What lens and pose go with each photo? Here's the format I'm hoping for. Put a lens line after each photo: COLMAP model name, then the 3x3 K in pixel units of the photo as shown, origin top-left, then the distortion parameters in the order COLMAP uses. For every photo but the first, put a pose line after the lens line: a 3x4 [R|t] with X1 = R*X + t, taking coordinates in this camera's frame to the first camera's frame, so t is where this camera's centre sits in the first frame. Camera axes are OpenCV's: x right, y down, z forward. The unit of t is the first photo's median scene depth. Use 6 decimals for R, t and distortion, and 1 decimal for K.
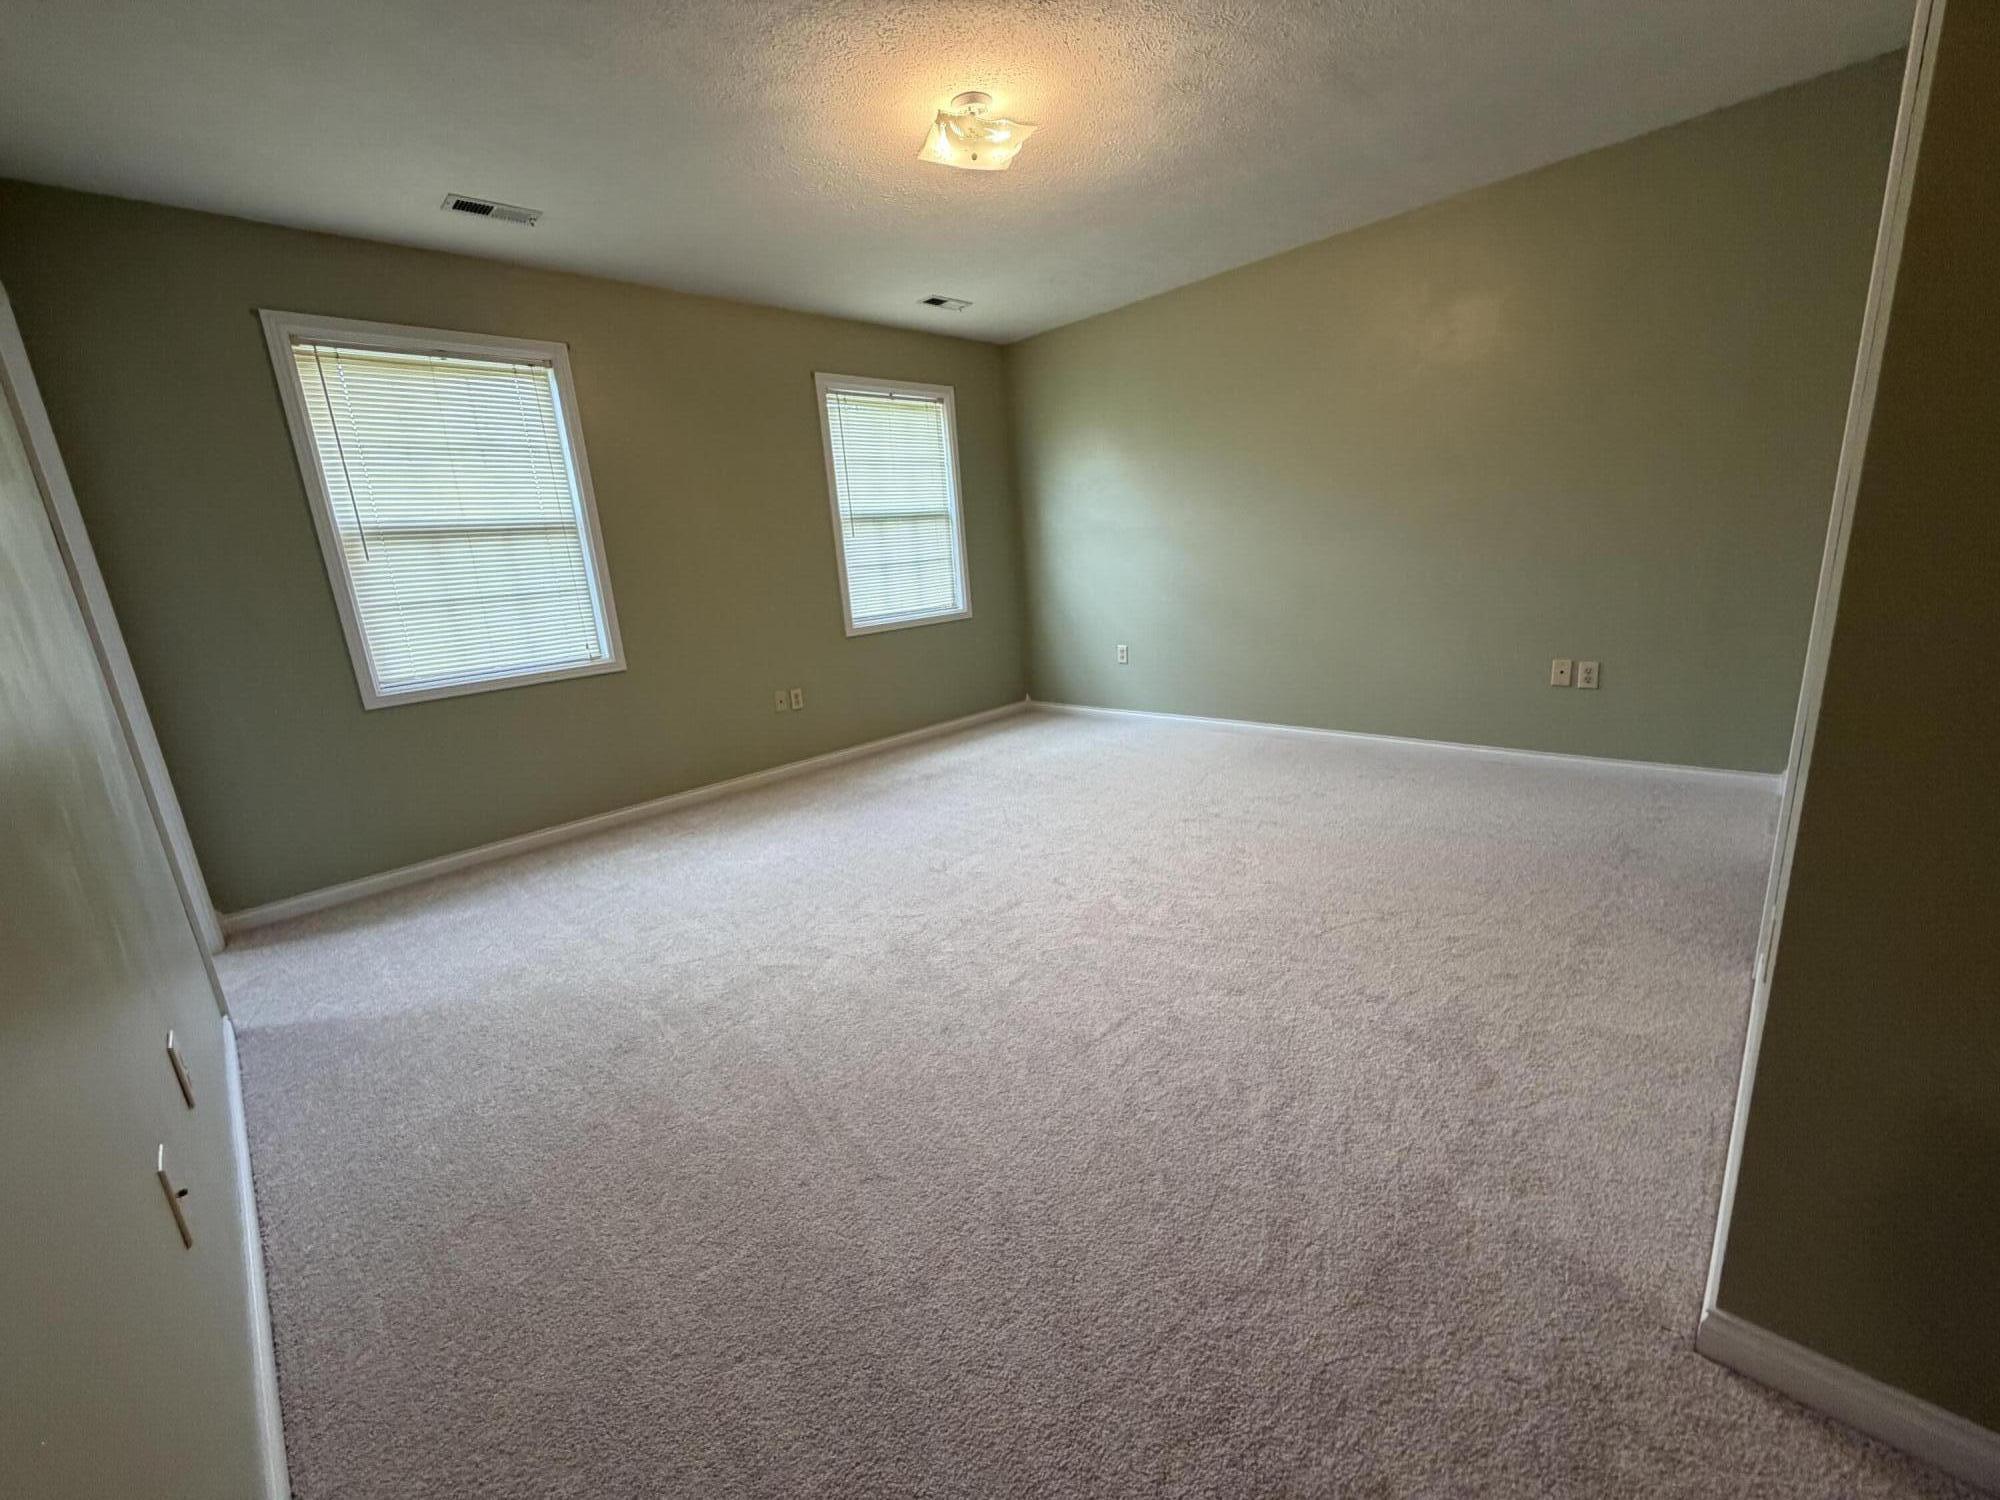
lens RADIAL K [[800.7, 0, 990.4], [0, 800.7, 748.7], [0, 0, 1]] dist [0.000847, 0.000175]
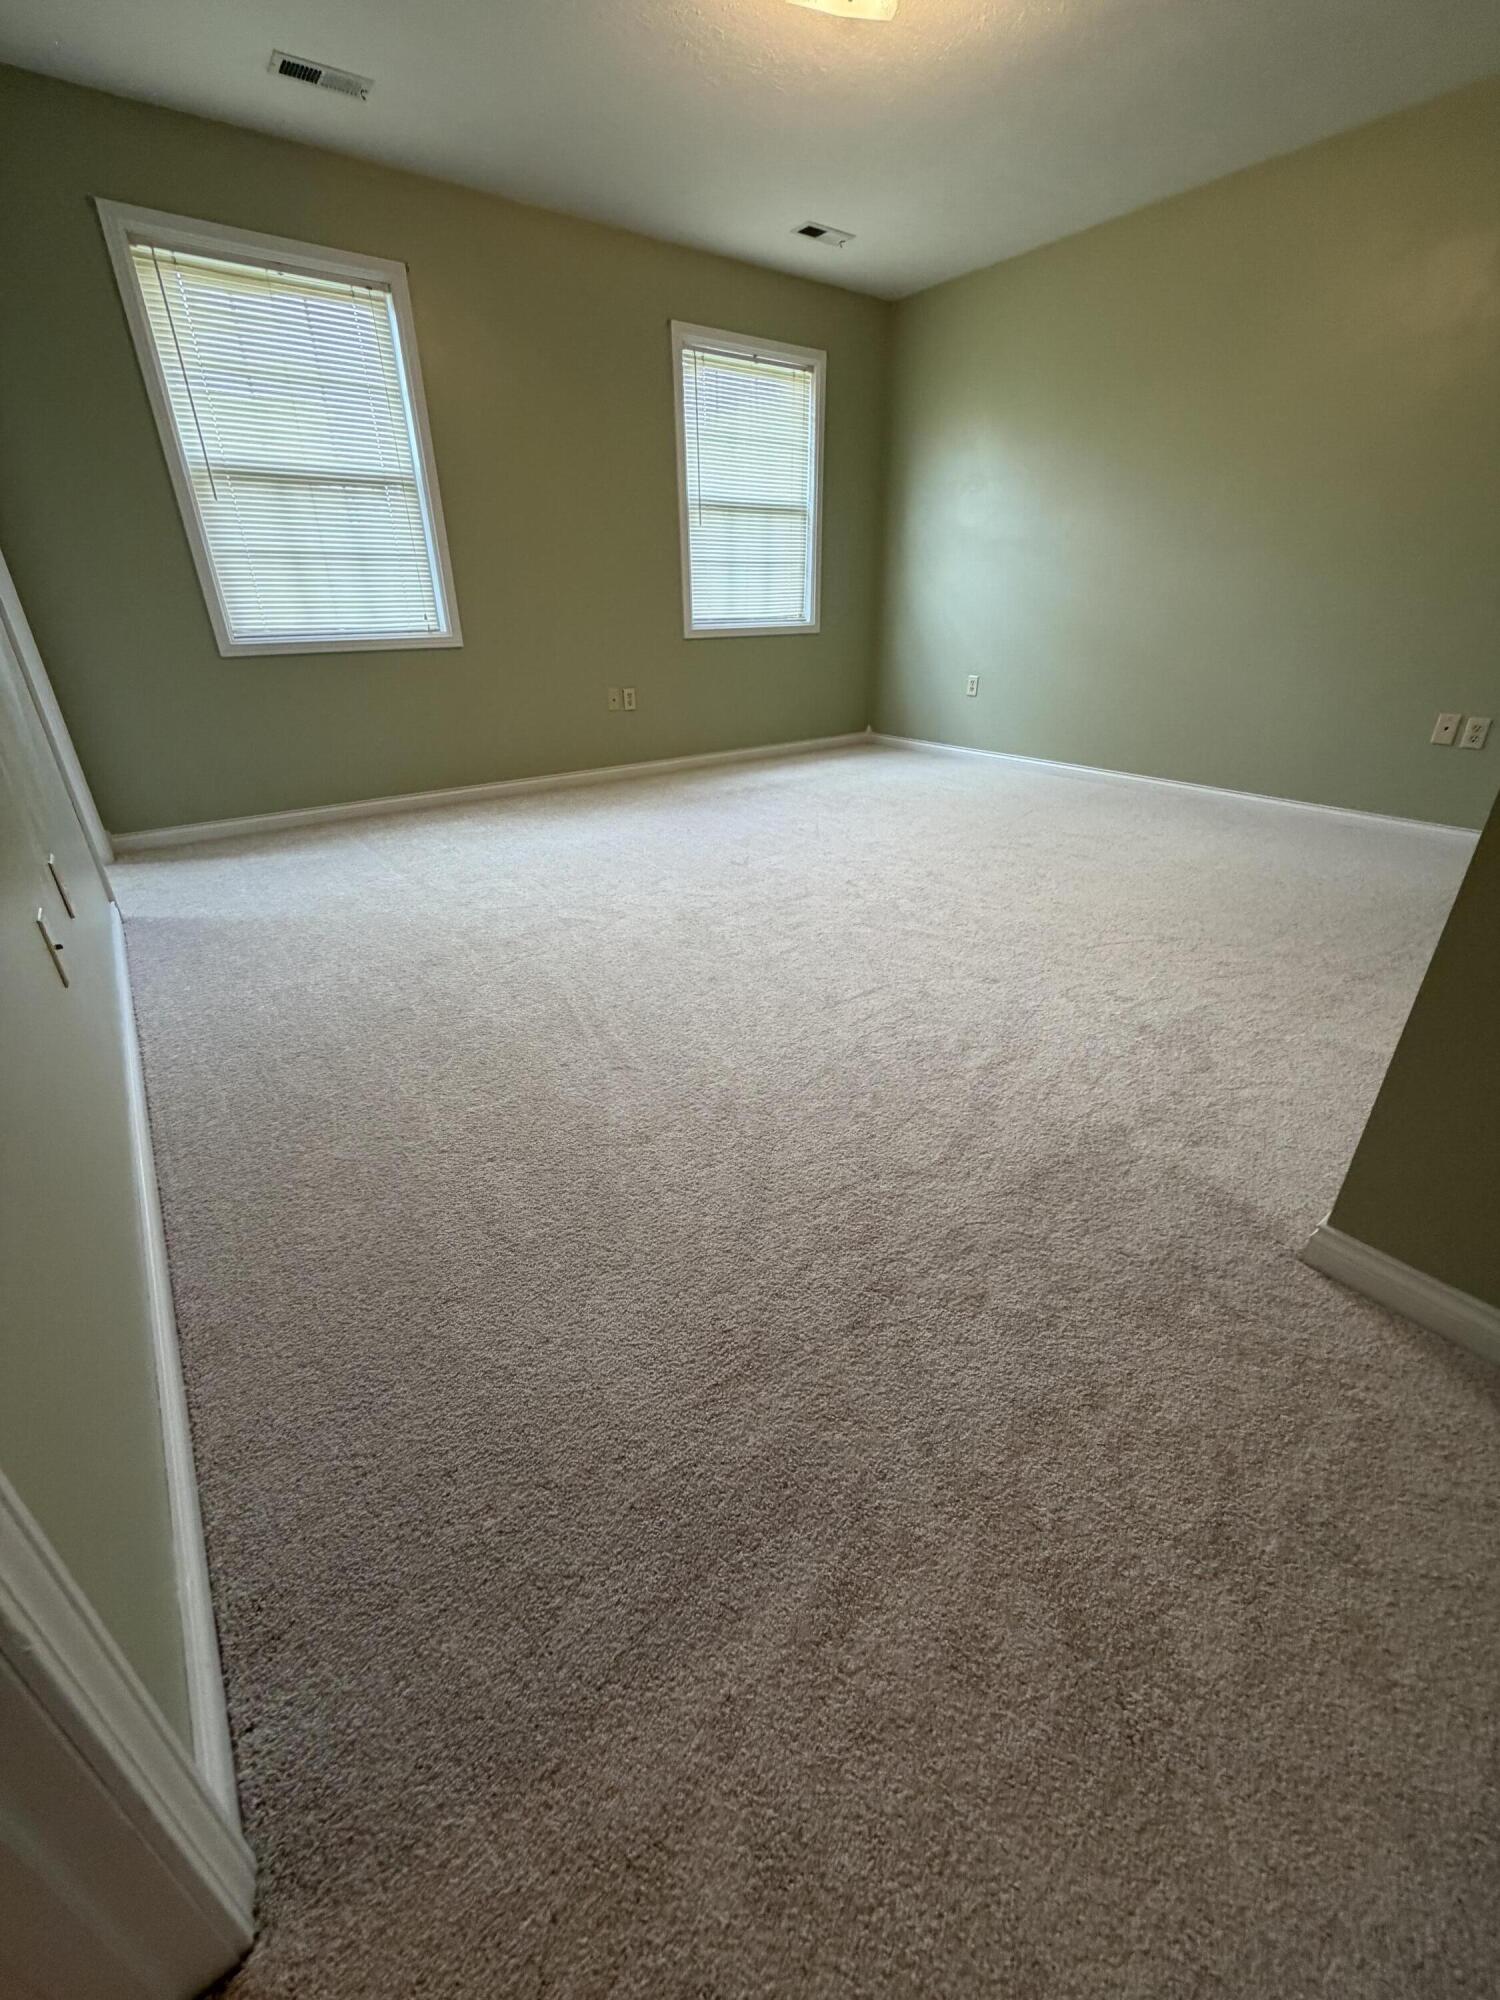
lens RADIAL K [[800.7, 0, 751.1], [0, 800.7, 985.7], [0, 0, 1]] dist [0.000847, 0.000175]
pose [[0.988347, 0.120784, -0.092633, 0.066839], [-0.098034, 0.970640, 0.219651, 0.078104], [0.116444, -0.208011, 0.971171, -0.038701]]
